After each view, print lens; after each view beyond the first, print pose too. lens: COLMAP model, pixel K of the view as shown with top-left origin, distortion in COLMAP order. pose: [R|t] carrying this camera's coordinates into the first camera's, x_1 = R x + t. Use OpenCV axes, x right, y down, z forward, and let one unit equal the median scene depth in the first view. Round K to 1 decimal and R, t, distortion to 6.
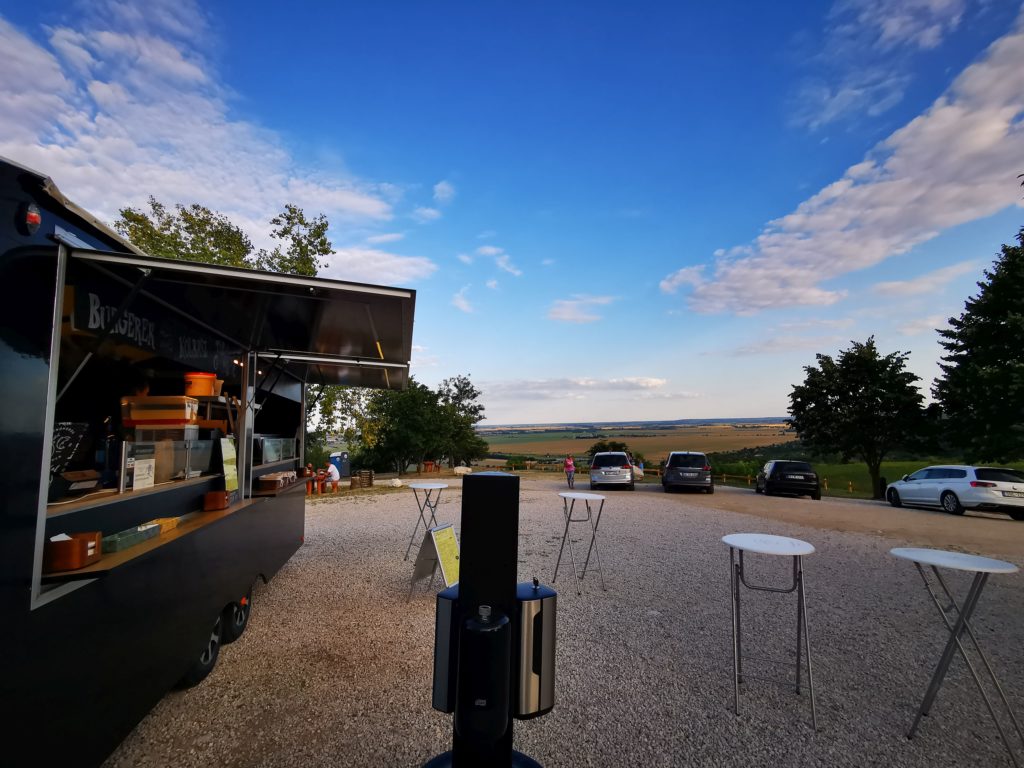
lens RADIAL K [[476.5, 0, 513.0], [0, 476.5, 352.2], [0, 0, 1]] dist [-0.000287, 0.000066]
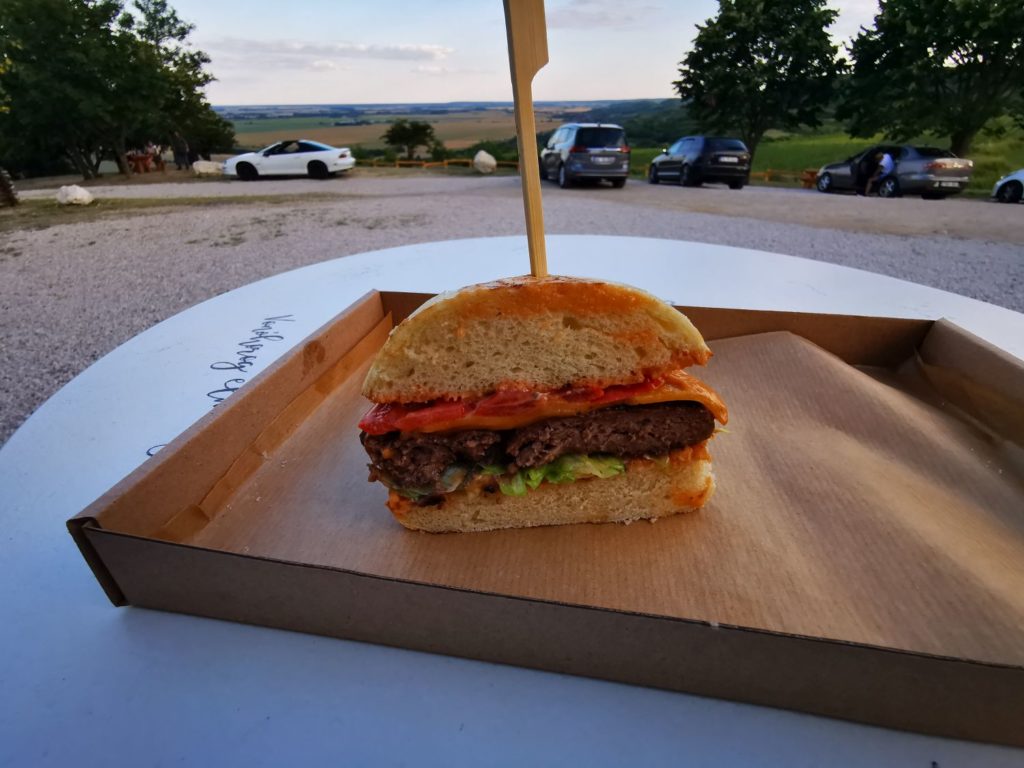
lens RADIAL K [[465.1, 0, 512.0], [0, 465.1, 384.0], [0, 0, 1]] dist [-0.002466, -0.000017]
pose [[0.893791, -0.213856, 0.394212, -0.054843], [-0.083038, 0.784880, 0.614059, 0.069544], [-0.440730, -0.581575, 0.683760, 0.260505]]
